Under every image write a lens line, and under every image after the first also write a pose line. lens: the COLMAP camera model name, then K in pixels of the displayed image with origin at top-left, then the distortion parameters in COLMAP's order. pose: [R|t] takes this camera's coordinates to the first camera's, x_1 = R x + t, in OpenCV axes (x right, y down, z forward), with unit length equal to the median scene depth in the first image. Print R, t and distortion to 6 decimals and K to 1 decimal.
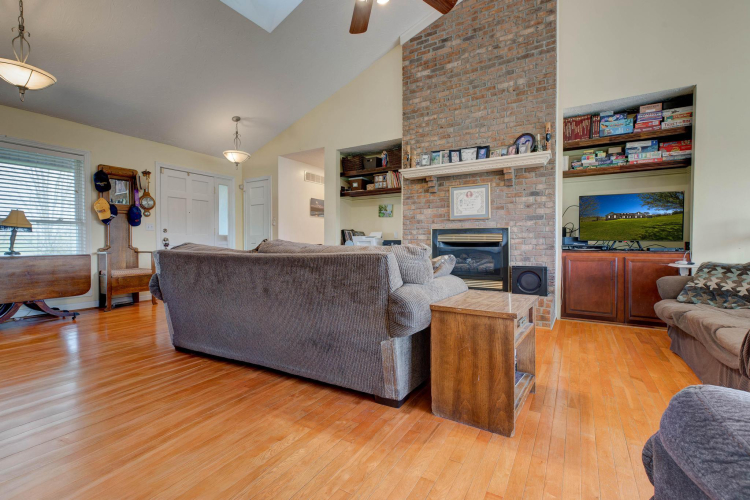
lens RADIAL K [[342.1, 0, 375.7], [0, 342.1, 246.8], [0, 0, 1]] dist [0.010239, -0.001570]
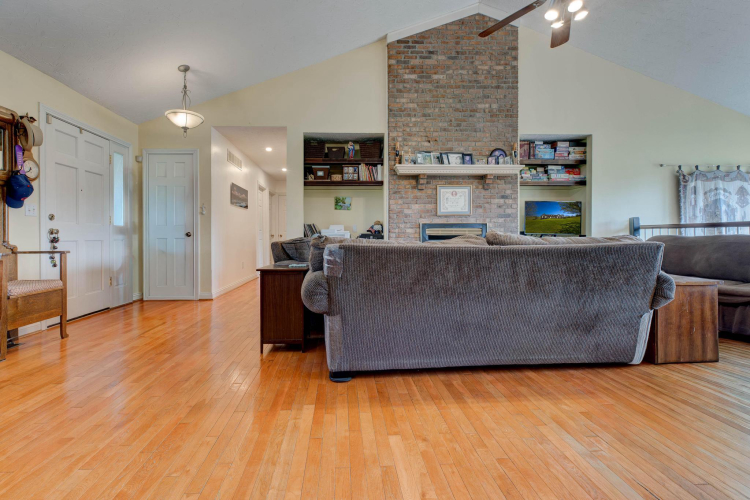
lens RADIAL K [[342.1, 0, 365.0], [0, 342.1, 237.7], [0, 0, 1]] dist [0.010239, -0.001570]
pose [[0.830889, -0.003569, 0.556427, -0.614443], [0.010039, 0.999913, -0.008577, 0.001290], [-0.556348, 0.012713, 0.830852, 0.217606]]
